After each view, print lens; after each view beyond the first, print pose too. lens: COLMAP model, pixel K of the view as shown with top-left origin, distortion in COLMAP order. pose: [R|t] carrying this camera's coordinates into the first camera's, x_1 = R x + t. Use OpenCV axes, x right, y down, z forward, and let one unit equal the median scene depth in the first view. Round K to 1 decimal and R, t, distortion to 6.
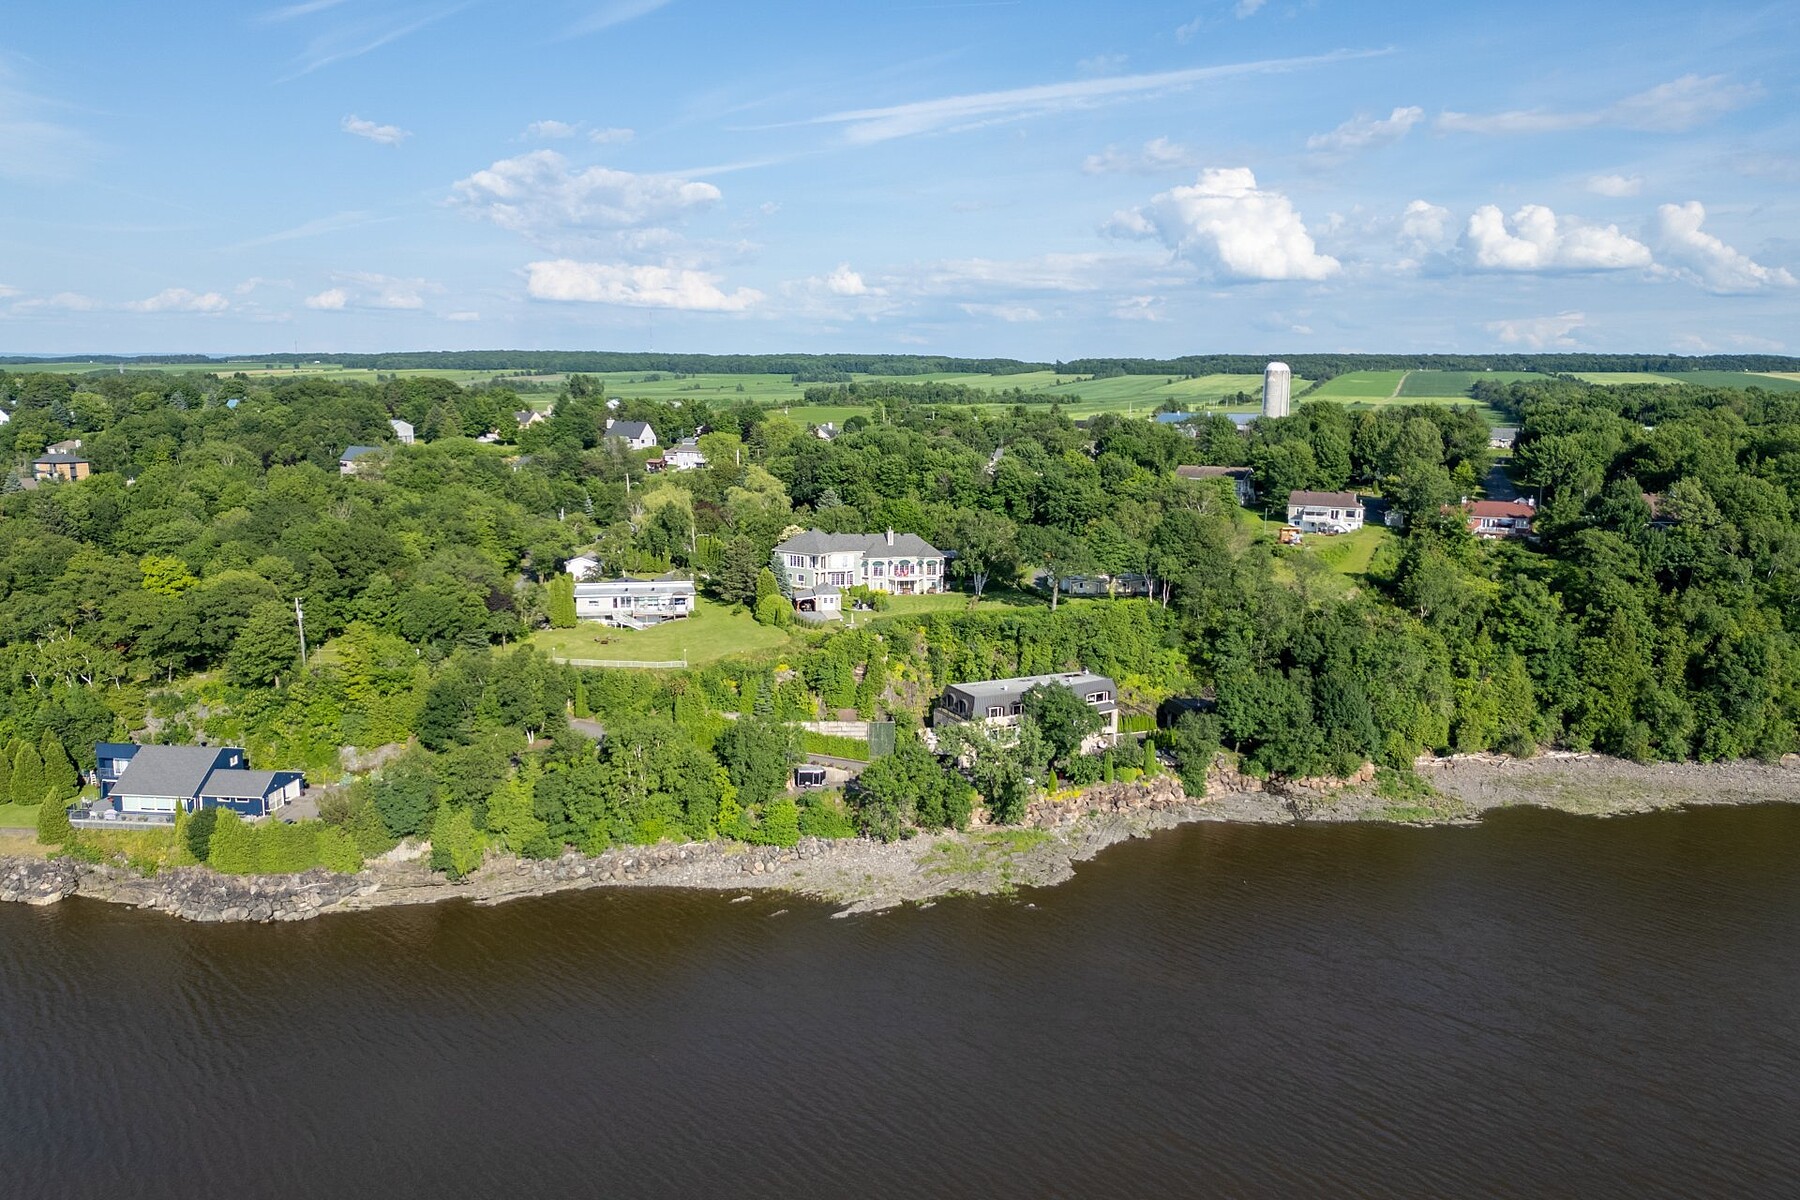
lens RADIAL K [[1358.8, 0, 843.8], [0, 1358.8, 598.7], [0, 0, 1]] dist [0.034230, -0.009000]
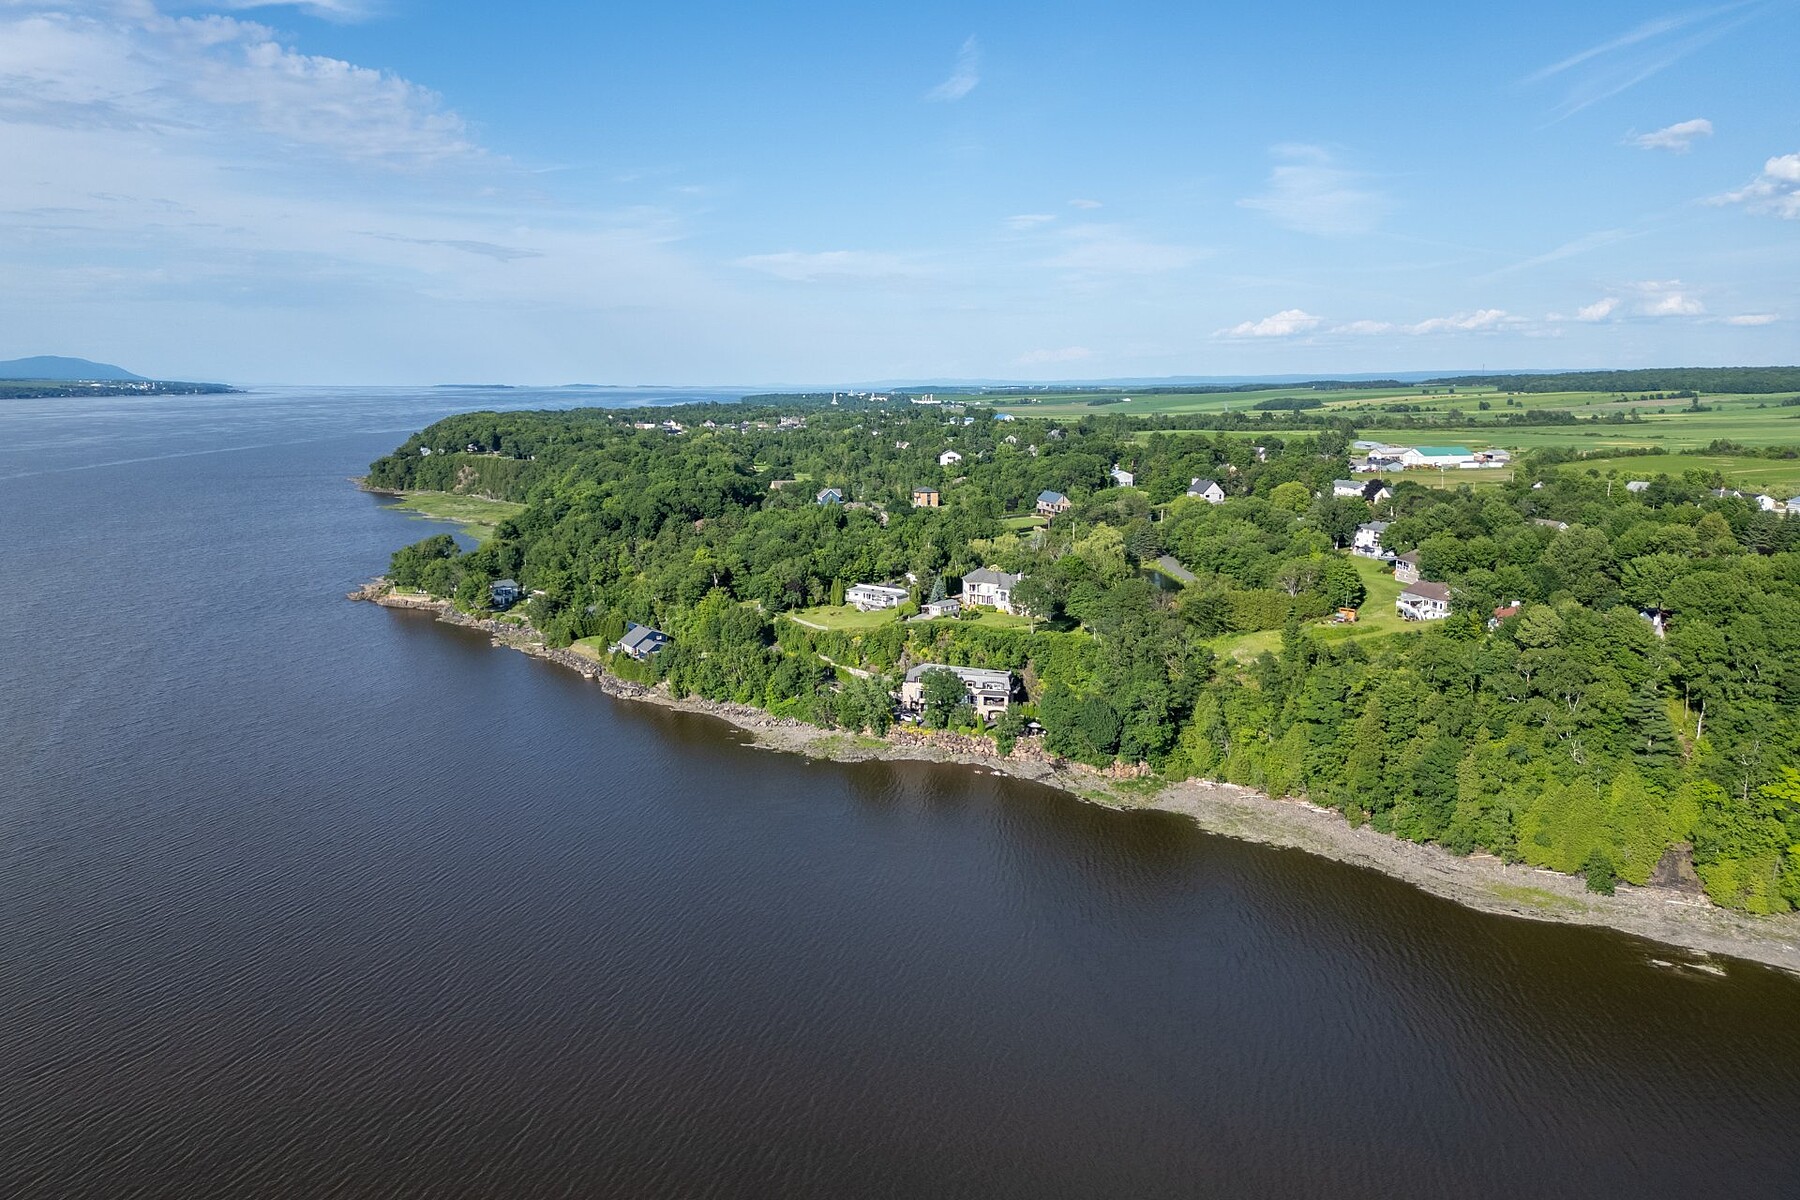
lens RADIAL K [[1358.8, 0, 843.8], [0, 1358.8, 598.7], [0, 0, 1]] dist [0.034230, -0.009000]
pose [[0.567525, 0.115980, -0.815146, 1.222253], [-0.112443, 0.991671, 0.062811, -0.098634], [0.815642, 0.056011, 0.575840, -0.072571]]
